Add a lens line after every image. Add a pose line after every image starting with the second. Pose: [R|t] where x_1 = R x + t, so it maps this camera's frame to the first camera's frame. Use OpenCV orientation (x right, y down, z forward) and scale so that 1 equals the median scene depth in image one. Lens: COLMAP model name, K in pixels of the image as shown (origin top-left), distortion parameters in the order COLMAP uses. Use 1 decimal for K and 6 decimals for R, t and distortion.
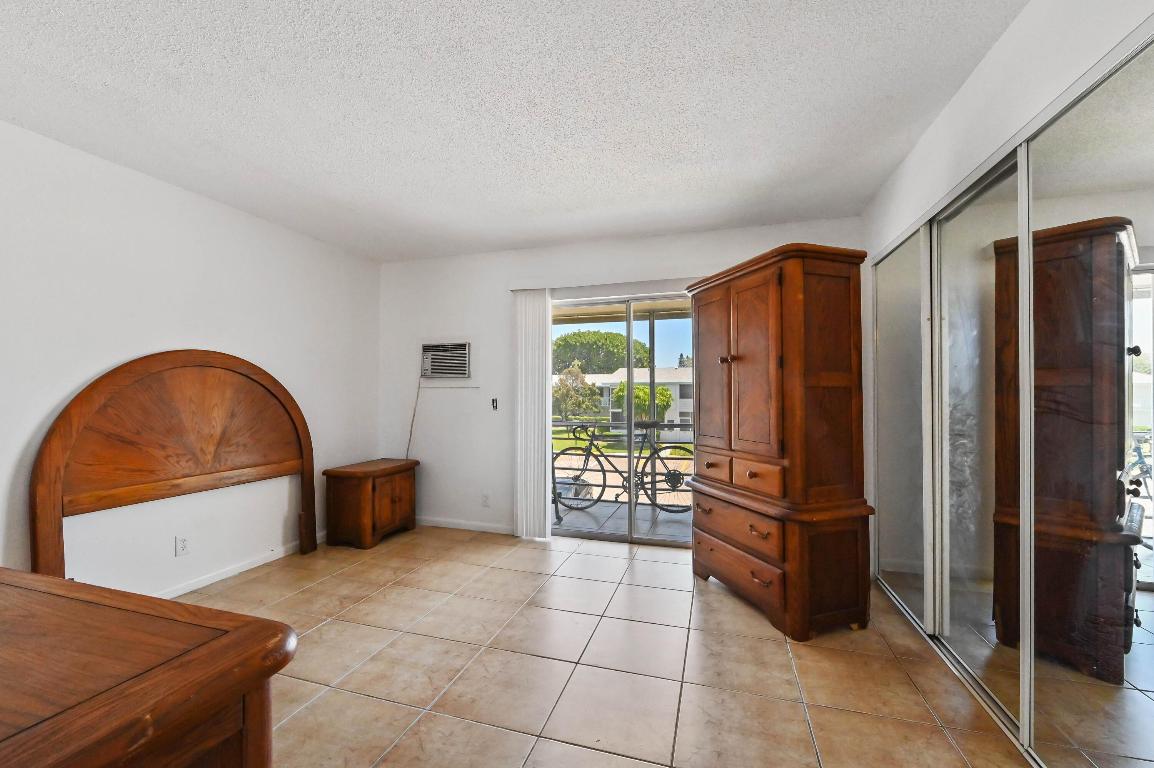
lens RADIAL K [[461.8, 0, 571.3], [0, 461.8, 394.4], [0, 0, 1]] dist [-0.000655, -0.000074]
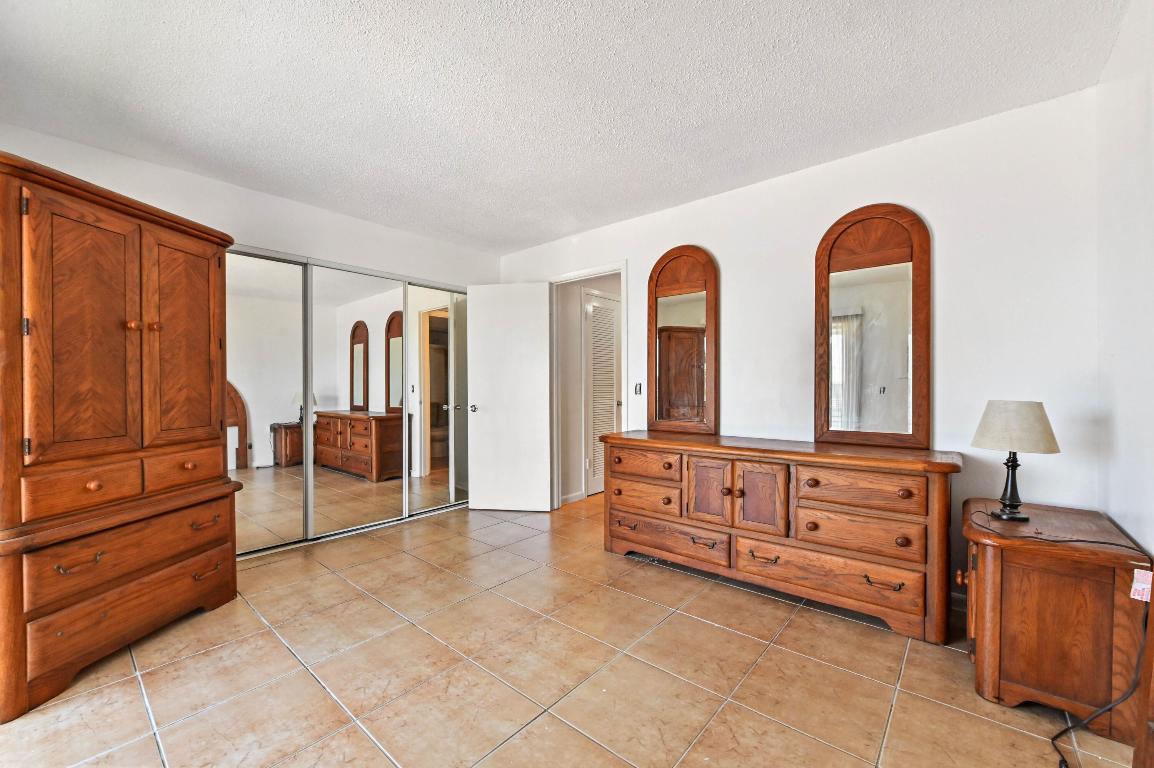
lens RADIAL K [[460.0, 0, 578.7], [0, 460.0, 394.5], [0, 0, 1]] dist [0.000328, -0.000001]
pose [[-0.922326, -0.000970, 0.386410, -0.577353], [0.004012, 0.999919, 0.012088, 0.029224], [-0.386391, 0.012699, -0.922248, 1.381231]]
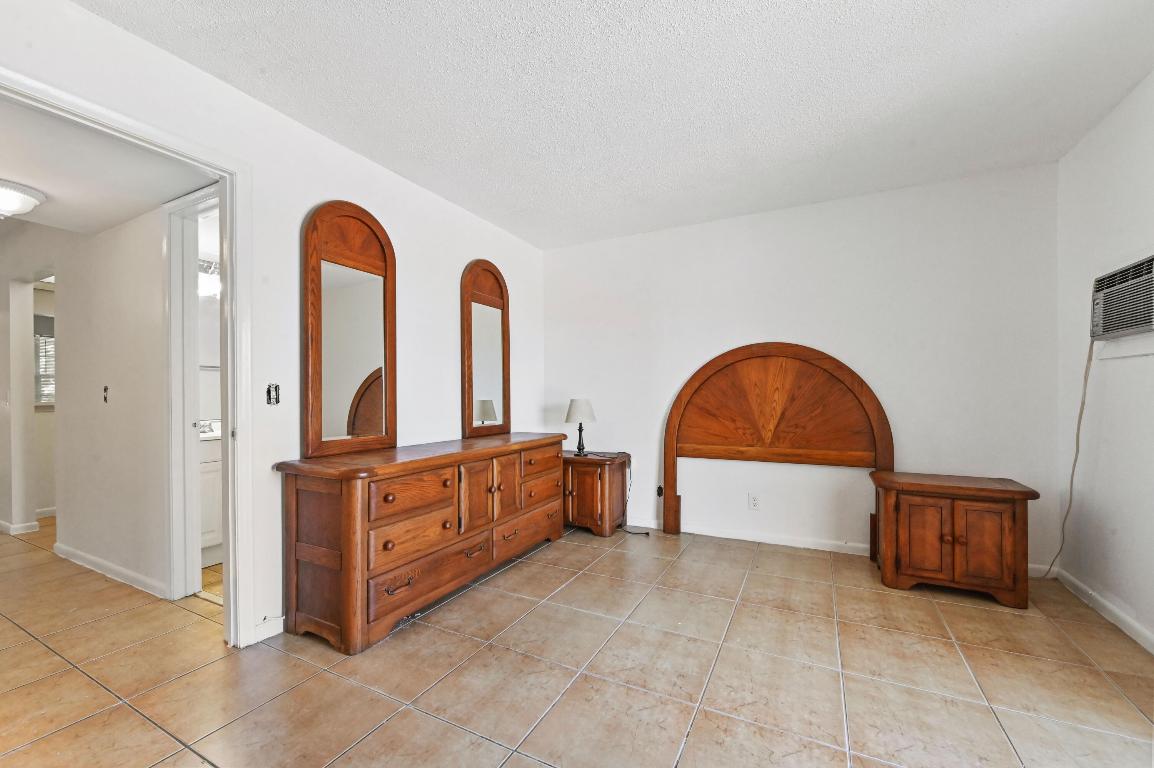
lens RADIAL K [[460.0, 0, 578.7], [0, 460.0, 394.5], [0, 0, 1]] dist [0.000328, -0.000001]
pose [[-0.160516, 0.003817, -0.987026, 0.463319], [0.007824, 0.999966, 0.002595, 0.031980], [0.987002, -0.007305, -0.160540, 0.750267]]
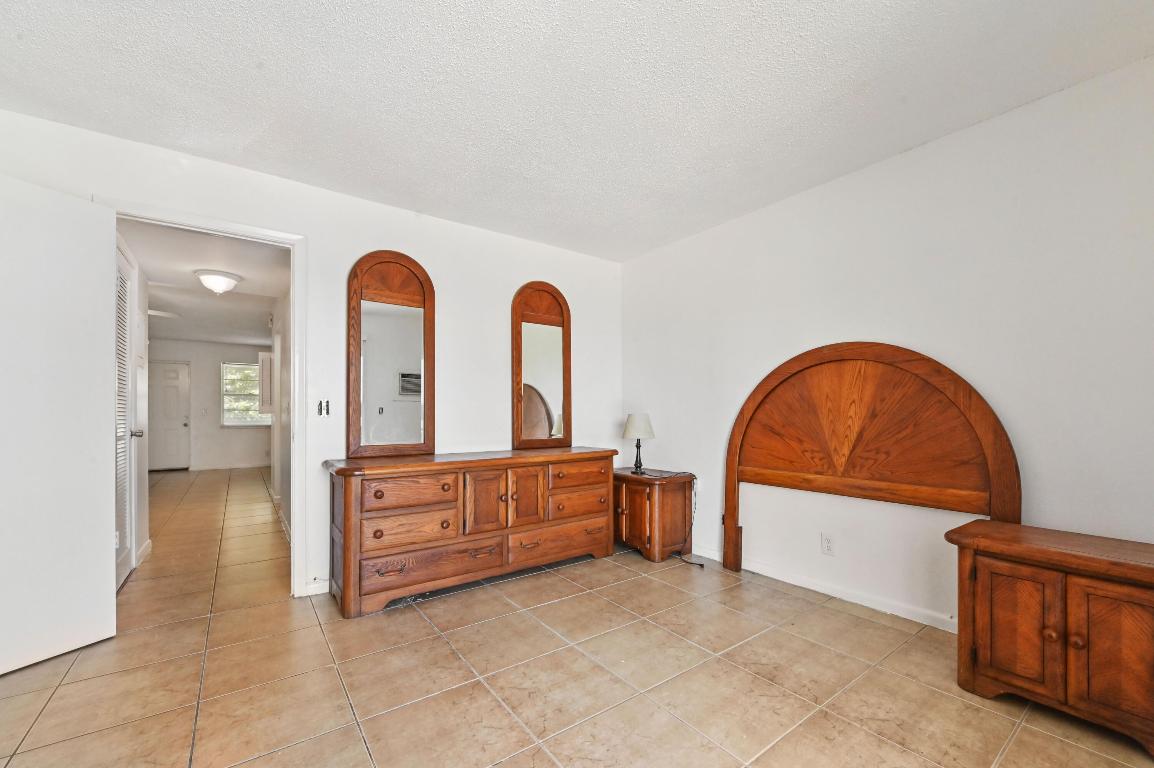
lens RADIAL K [[464.4, 0, 580.9], [0, 464.4, 408.1], [0, 0, 1]] dist [-0.000797, -0.000097]
pose [[-0.584278, -0.002469, -0.811550, 0.275529], [0.005871, 0.999956, -0.007269, 0.040655], [0.811532, -0.009011, -0.584238, 1.176548]]
